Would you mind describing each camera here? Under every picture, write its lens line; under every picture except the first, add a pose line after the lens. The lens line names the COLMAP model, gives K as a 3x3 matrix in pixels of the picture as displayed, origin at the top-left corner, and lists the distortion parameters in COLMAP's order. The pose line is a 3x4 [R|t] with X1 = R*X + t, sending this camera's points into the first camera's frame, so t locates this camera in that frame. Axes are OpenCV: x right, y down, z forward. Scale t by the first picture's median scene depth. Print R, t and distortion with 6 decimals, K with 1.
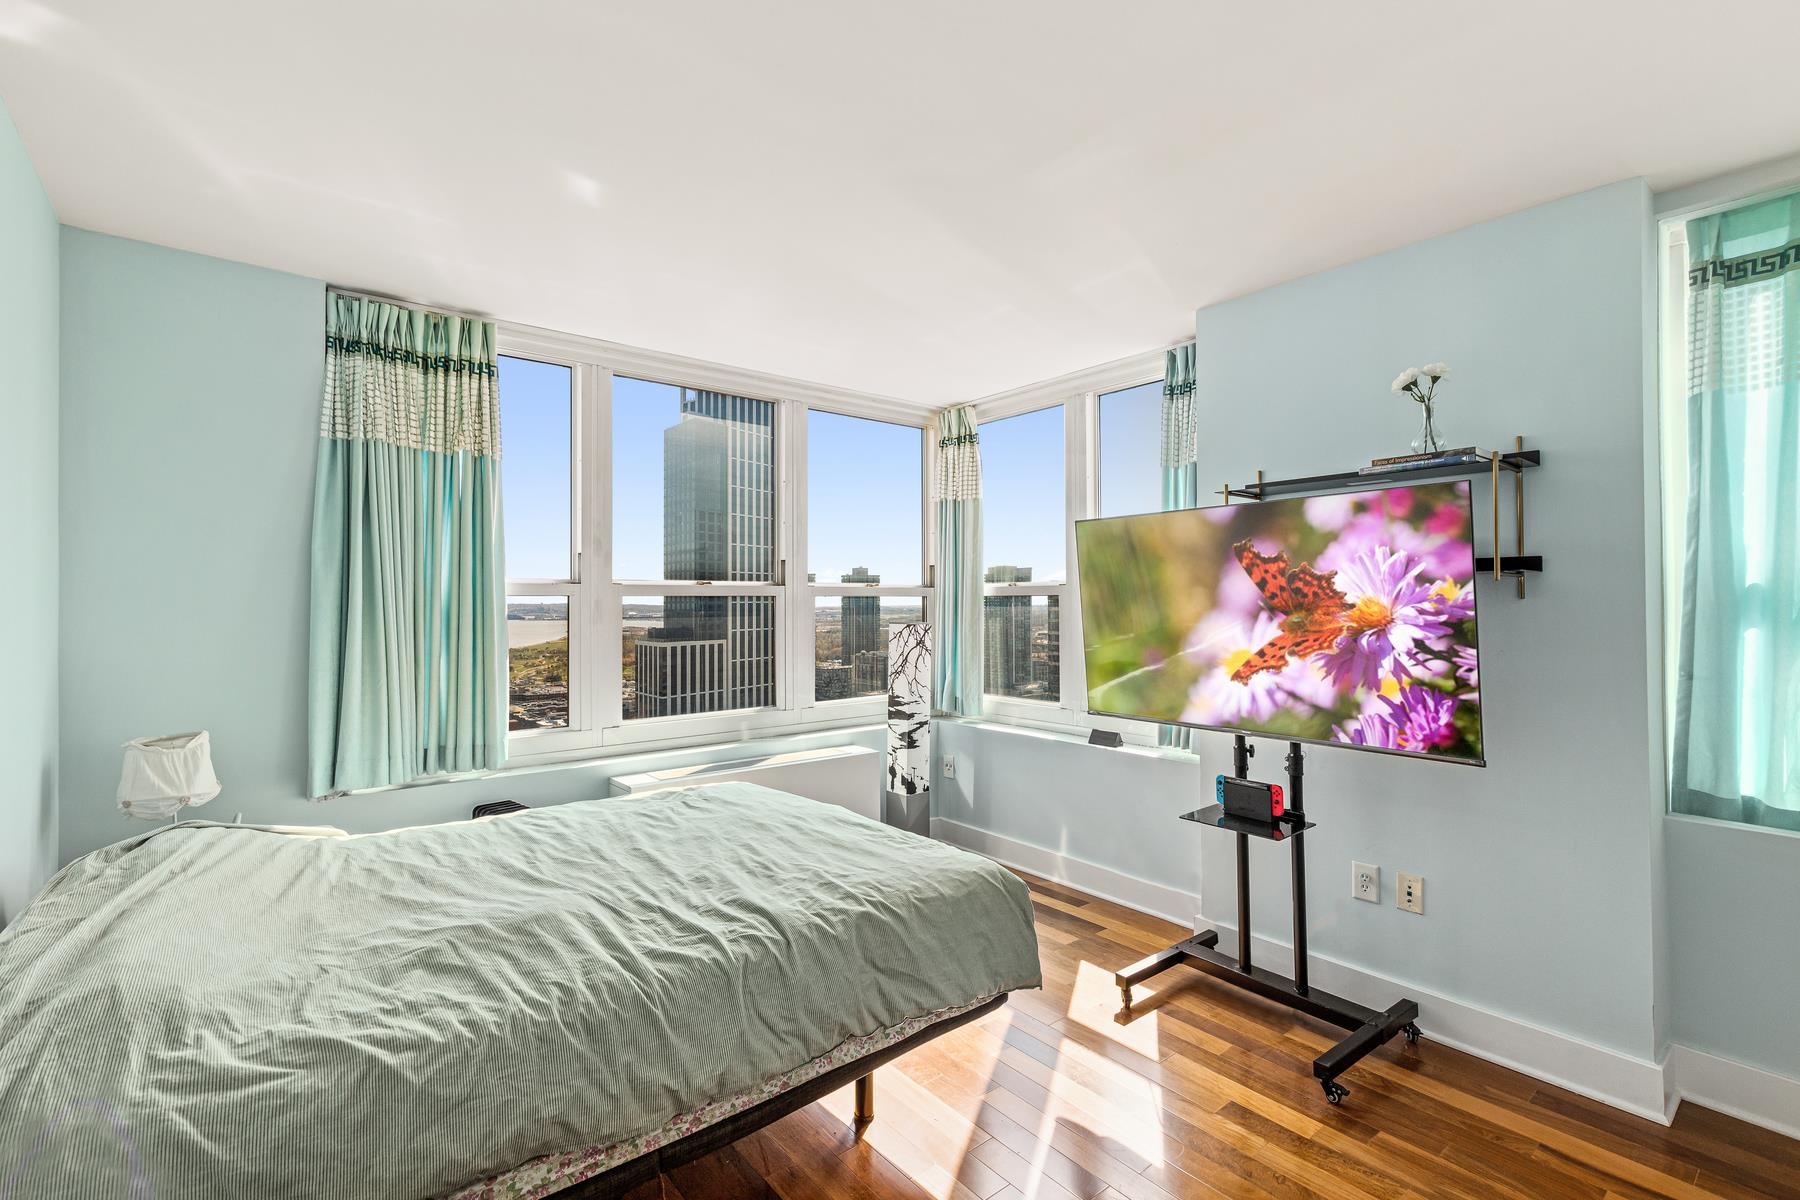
lens RADIAL K [[817.8, 0, 888.9], [0, 817.8, 596.0], [0, 0, 1]] dist [0.003950, -0.001050]
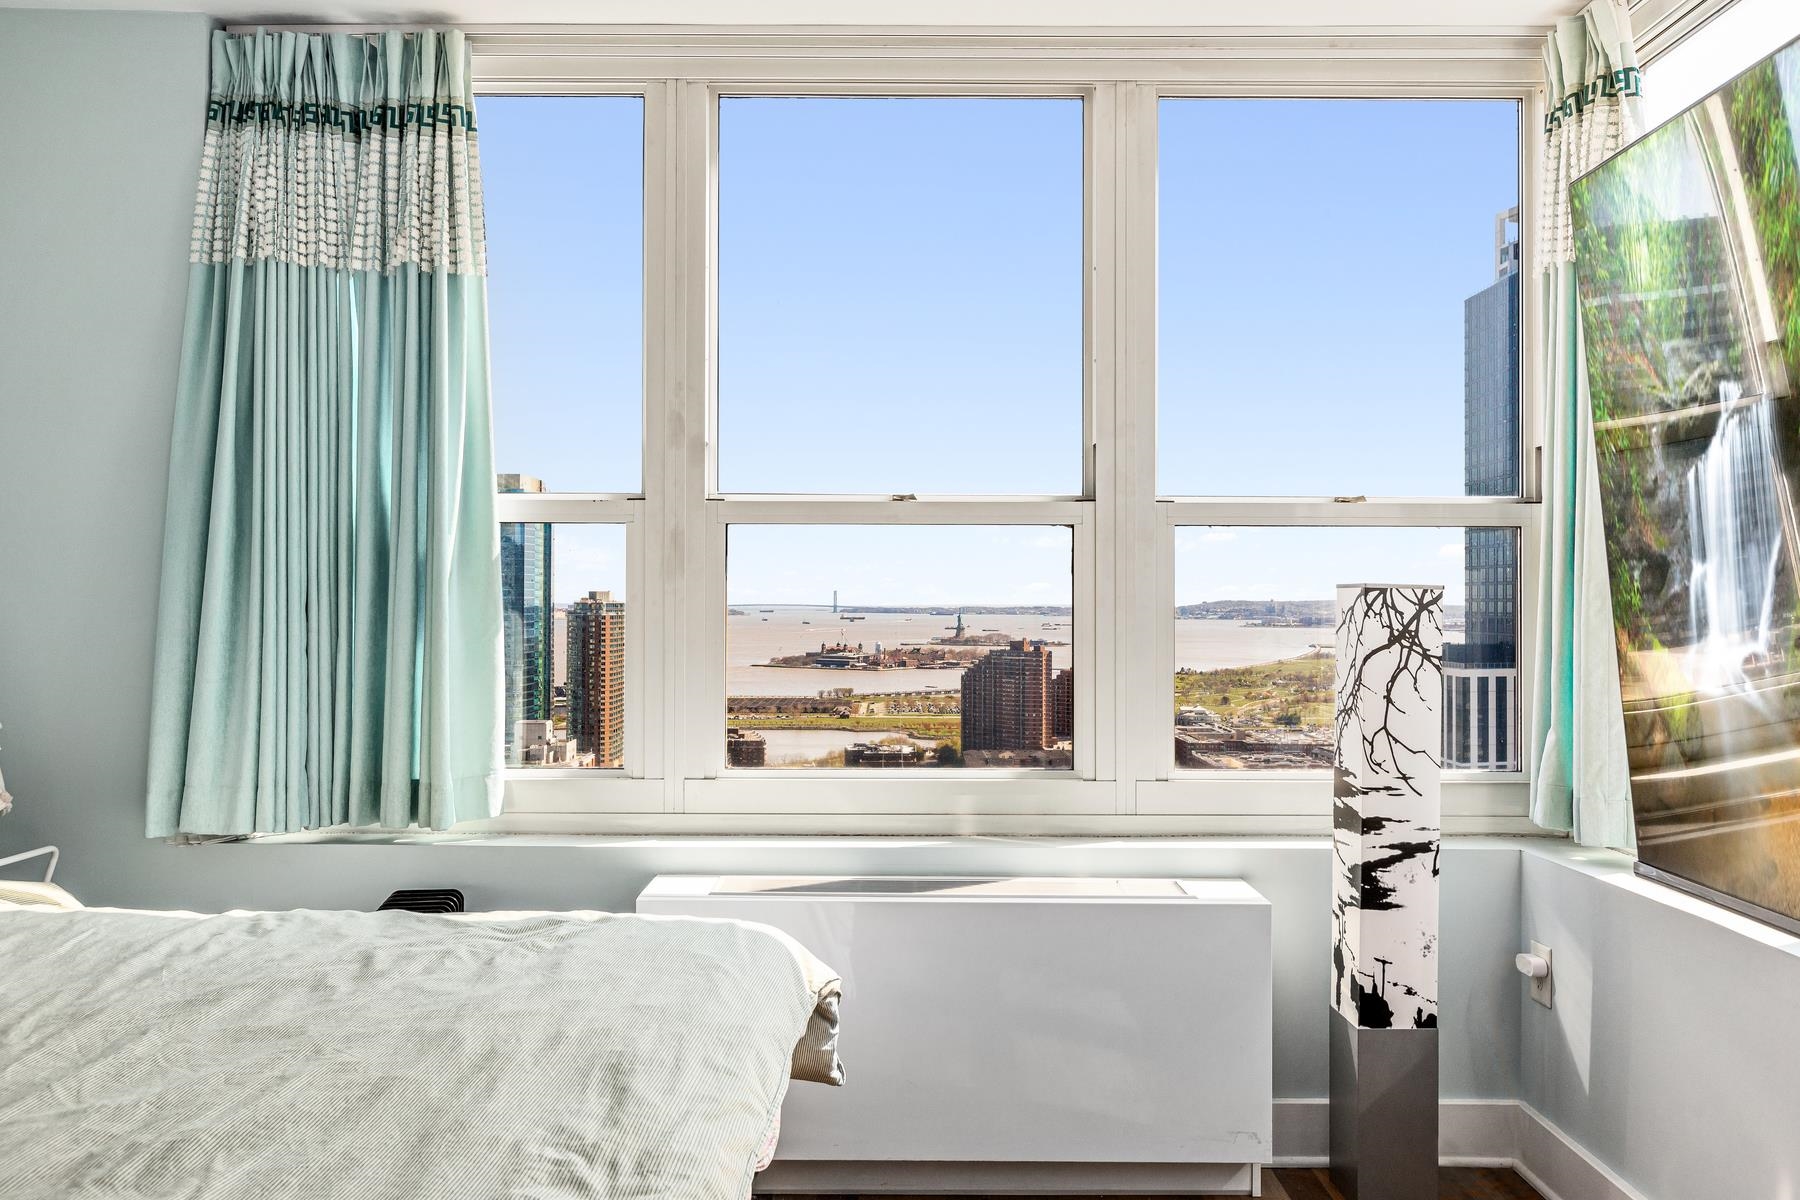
lens RADIAL K [[1351.3, 0, 890.5], [0, 1351.3, 588.3], [0, 0, 1]] dist [0.013120, -0.004486]
pose [[0.778955, 0.002206, -0.627076, 0.267170], [-0.002372, 0.999997, 0.000571, 0.037155], [0.627075, 0.001043, 0.778958, 0.381670]]
